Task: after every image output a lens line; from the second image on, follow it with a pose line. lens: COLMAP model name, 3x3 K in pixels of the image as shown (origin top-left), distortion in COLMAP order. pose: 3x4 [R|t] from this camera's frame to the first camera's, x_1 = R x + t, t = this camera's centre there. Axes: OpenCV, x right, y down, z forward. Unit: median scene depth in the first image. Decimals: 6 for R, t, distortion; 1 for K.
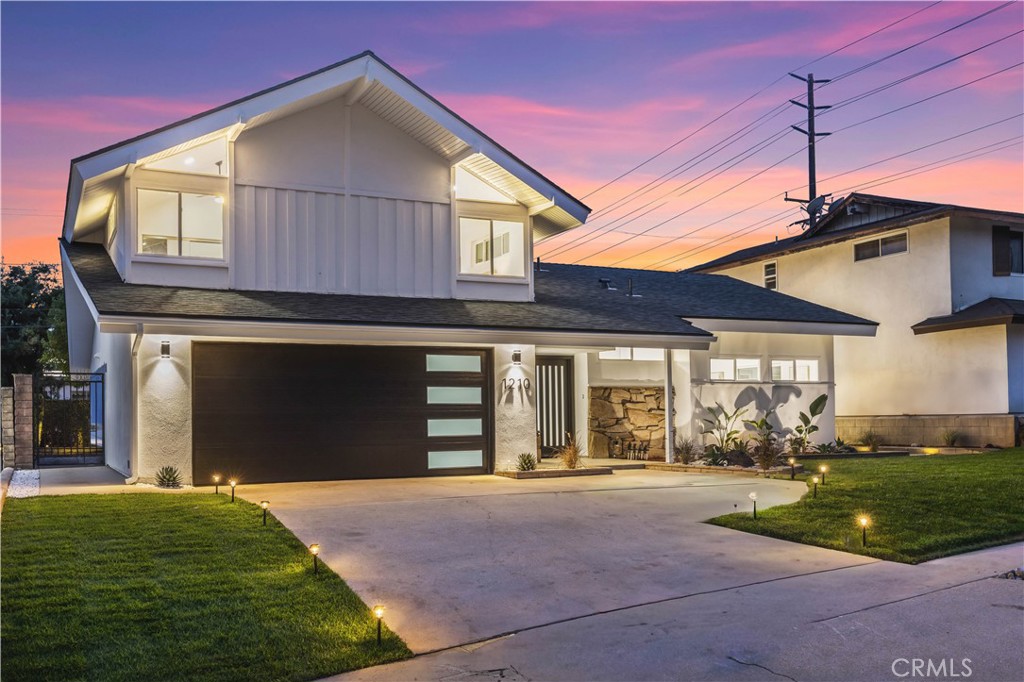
lens RADIAL K [[921.5, 0, 511.5], [0, 921.5, 386.3], [0, 0, 1]] dist [-0.004767, -0.000602]
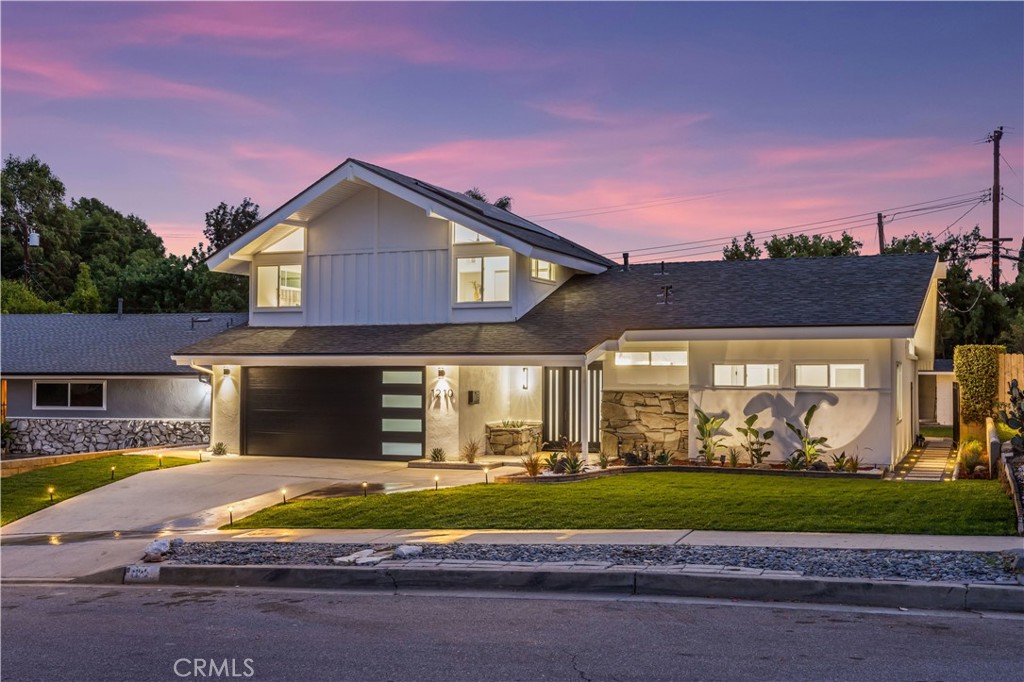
lens RADIAL K [[1054.2, 0, 512.0], [0, 1054.2, 341.0], [0, 0, 1]] dist [0.008150, 0.002091]
pose [[0.667392, -0.005020, -0.744690, 1.051324], [0.015158, 0.999862, 0.006844, -0.076302], [0.744553, -0.015856, 0.667375, 0.083857]]
